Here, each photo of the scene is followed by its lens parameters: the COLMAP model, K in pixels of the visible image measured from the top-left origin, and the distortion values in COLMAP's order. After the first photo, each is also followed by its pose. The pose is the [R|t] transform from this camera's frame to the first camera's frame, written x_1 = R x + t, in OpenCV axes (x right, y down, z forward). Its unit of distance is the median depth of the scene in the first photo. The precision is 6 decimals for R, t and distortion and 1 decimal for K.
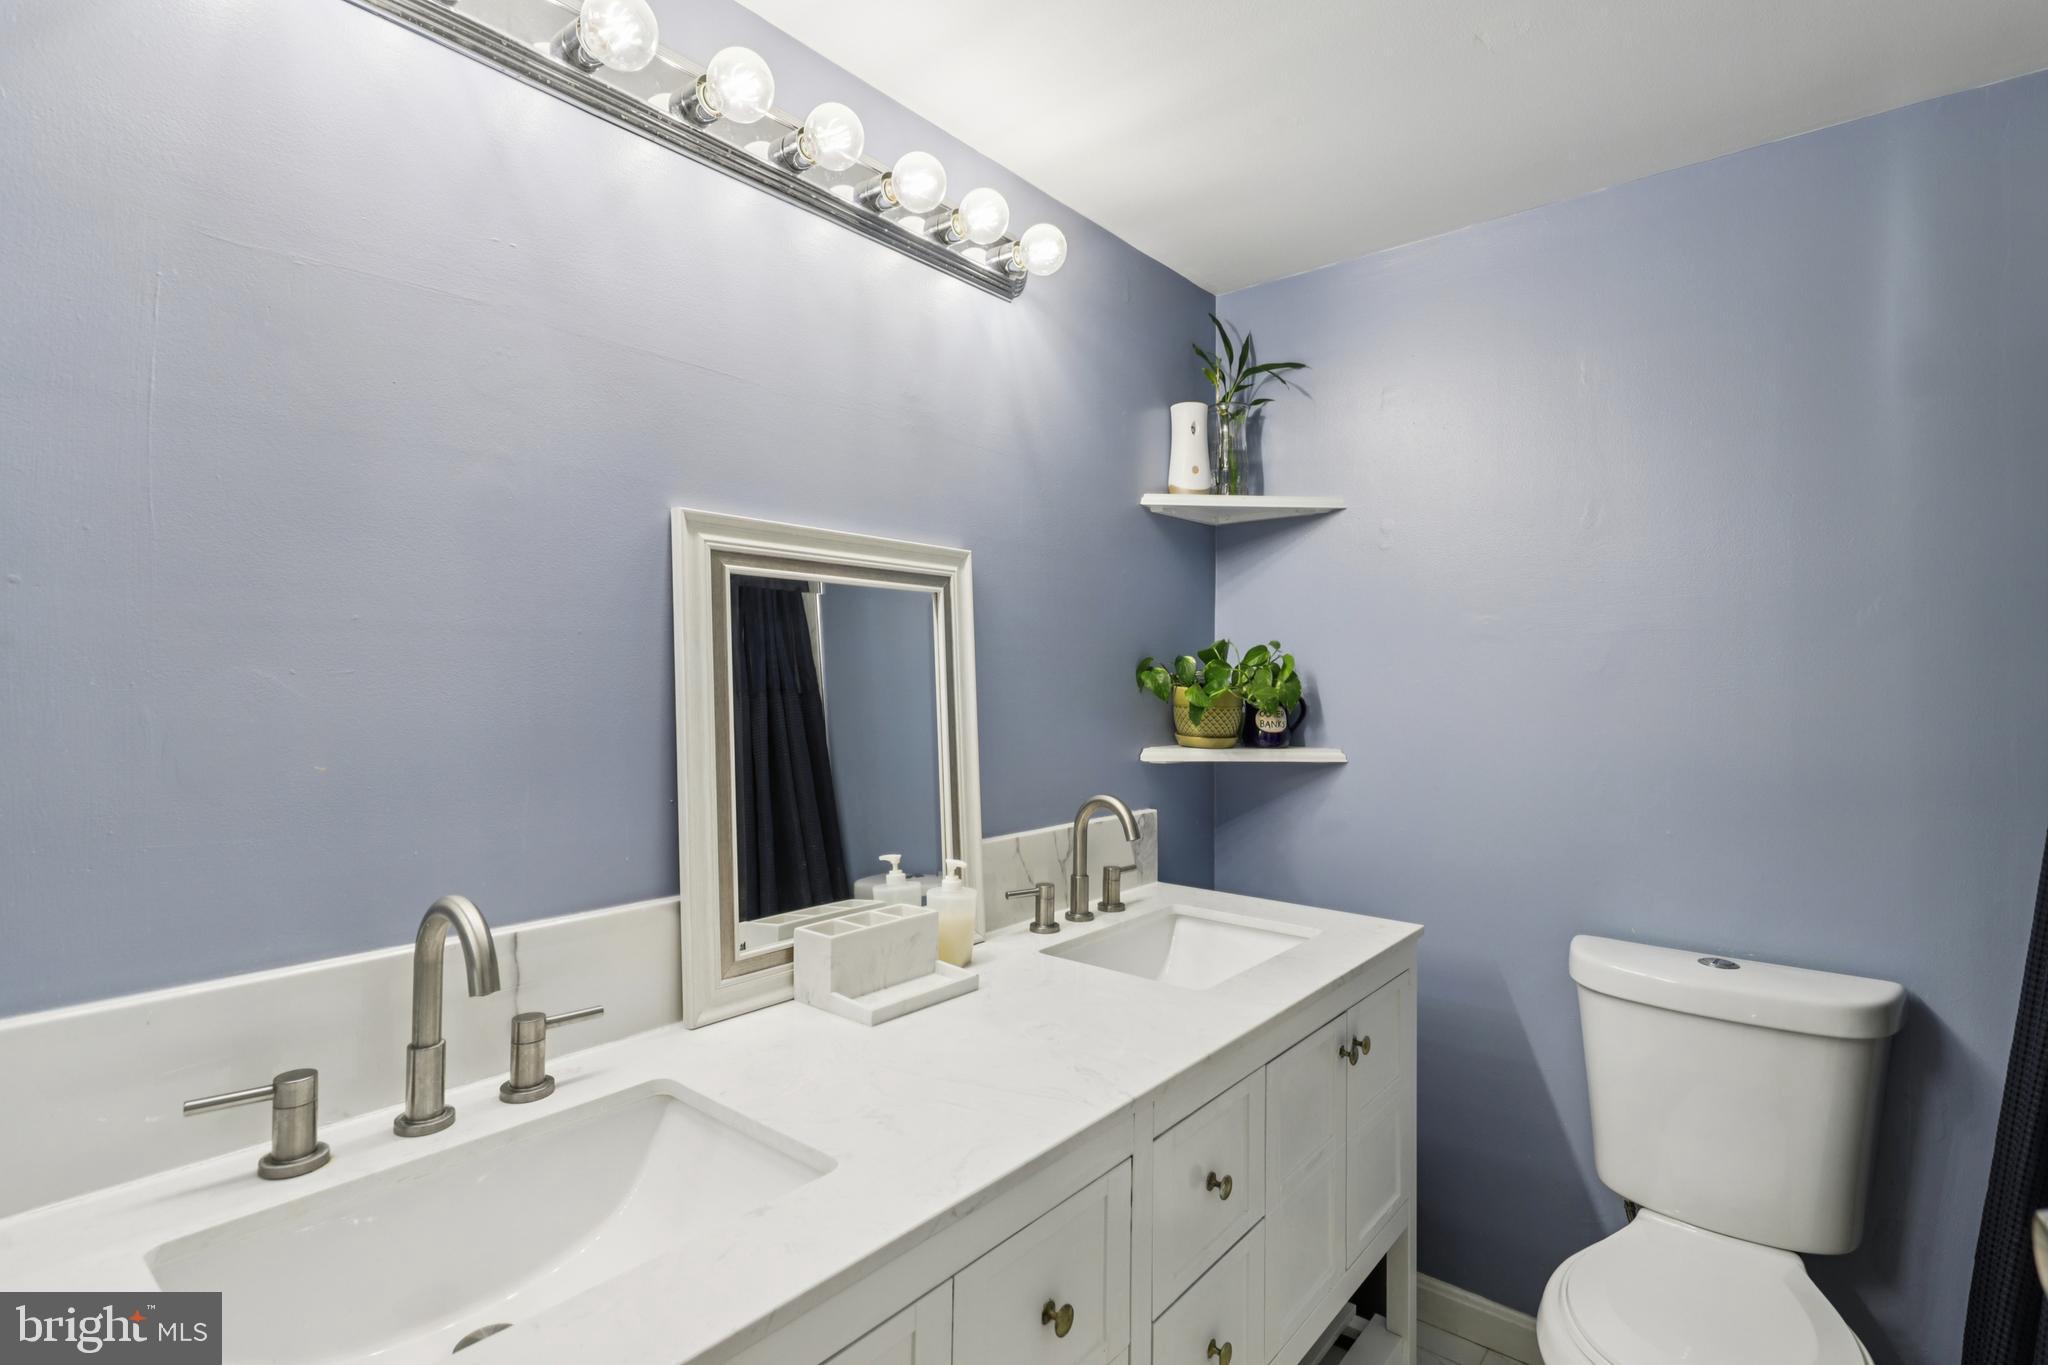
lens RADIAL K [[984.9, 0, 1024.0], [0, 984.9, 682.5], [0, 0, 1]] dist [0.040280, 0.000586]
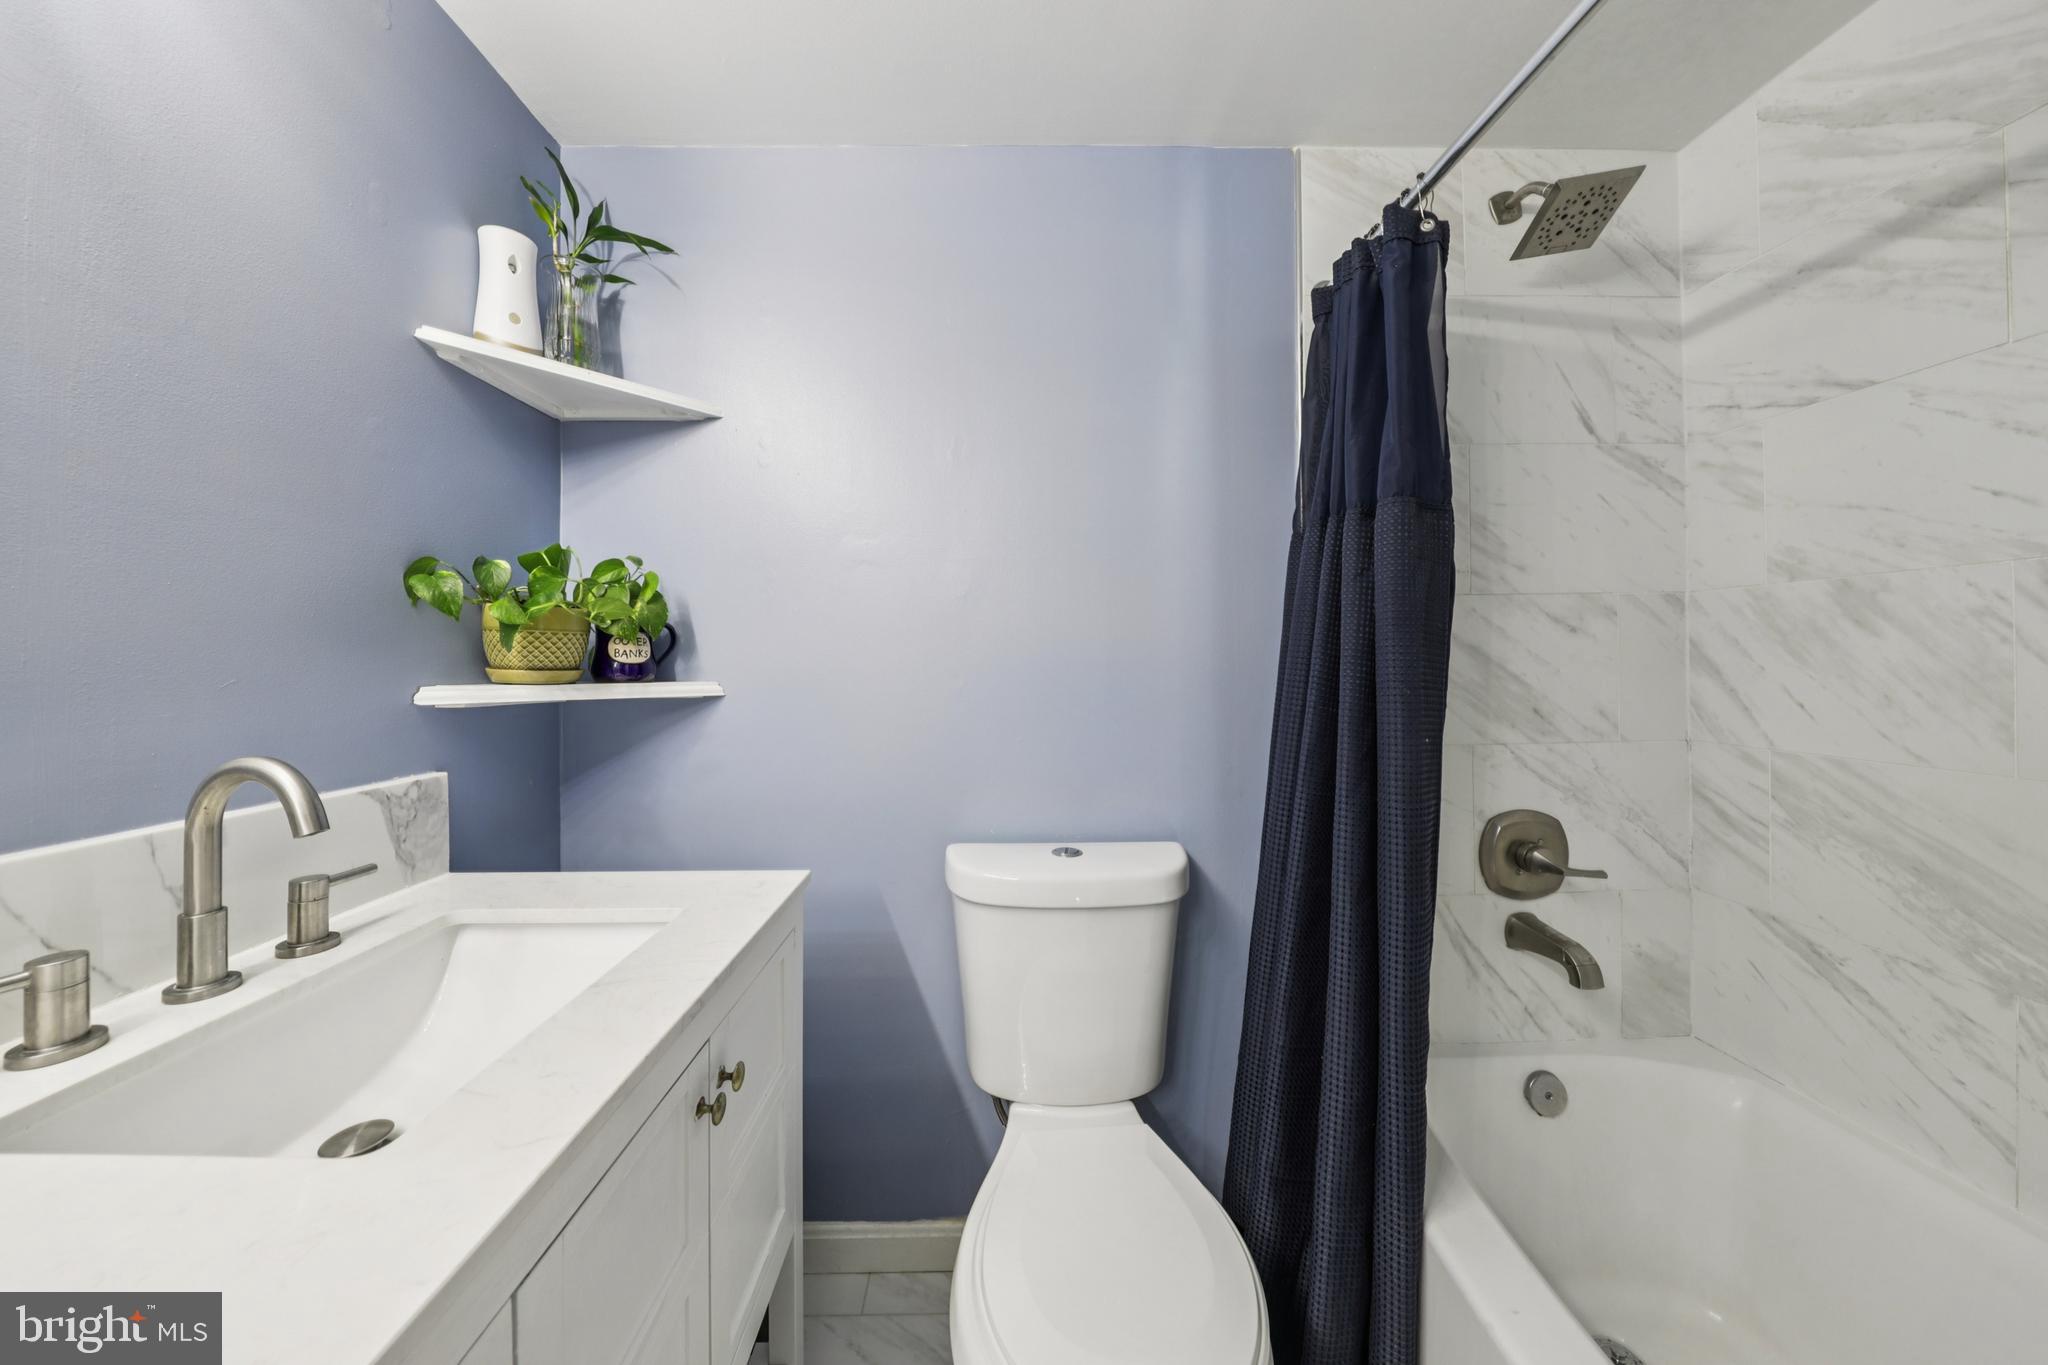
lens RADIAL K [[648.5, 0, 1022.9], [0, 648.5, 656.8], [0, 0, 1]] dist [-0.014786, -0.000085]
pose [[0.748138, -0.001586, 0.663541, 0.138682], [0.010389, 0.999903, -0.009323, 0.053887], [-0.663462, 0.013869, 0.748081, 0.374955]]
